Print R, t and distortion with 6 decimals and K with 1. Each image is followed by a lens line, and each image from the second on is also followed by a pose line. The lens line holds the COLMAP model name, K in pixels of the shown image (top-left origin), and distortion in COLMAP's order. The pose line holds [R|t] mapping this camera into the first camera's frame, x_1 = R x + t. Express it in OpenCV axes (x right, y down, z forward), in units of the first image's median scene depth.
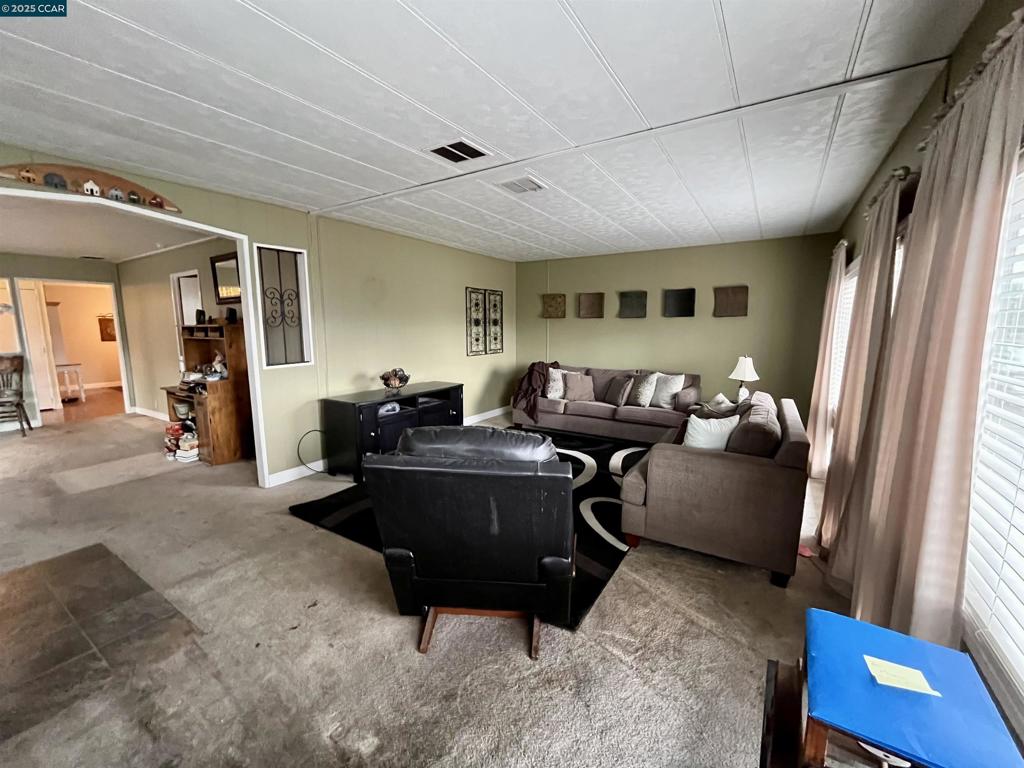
lens RADIAL K [[418.1, 0, 509.1], [0, 418.1, 386.6], [0, 0, 1]] dist [-0.001027, -0.000167]
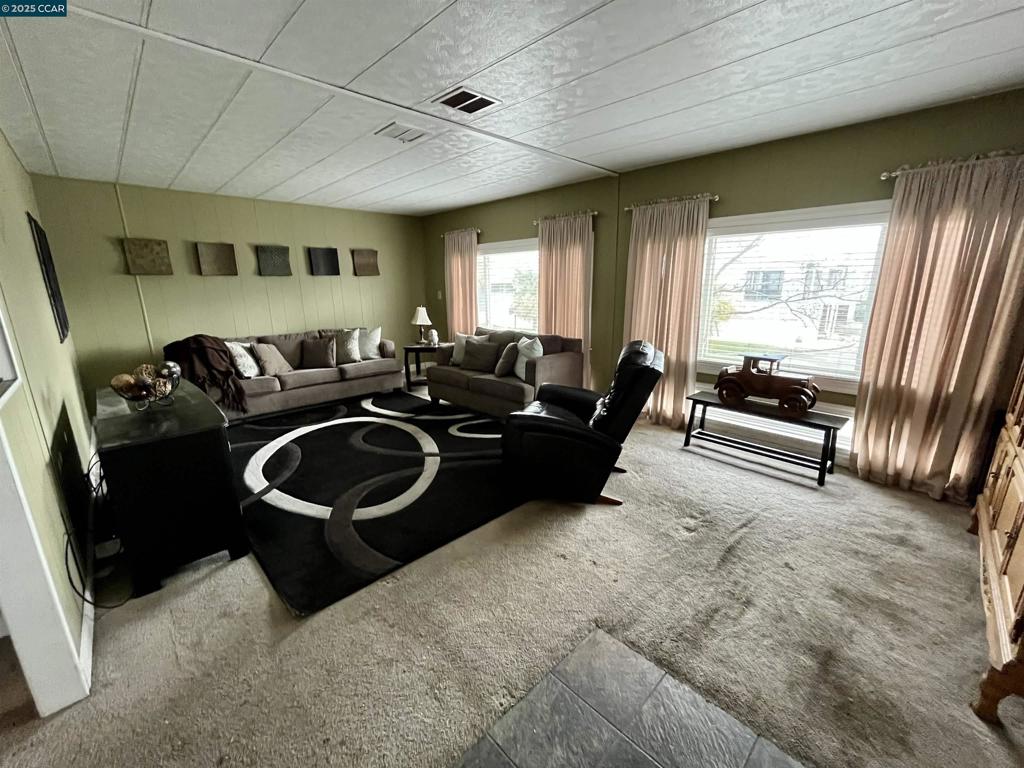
lens RADIAL K [[418.1, 0, 508.9], [0, 418.1, 388.9], [0, 0, 1]] dist [-0.001027, -0.000167]
pose [[0.234972, -0.242187, 0.941347, -0.667435], [0.151943, 0.965708, 0.210527, -0.056092], [-0.960053, 0.093563, 0.263713, 0.397358]]
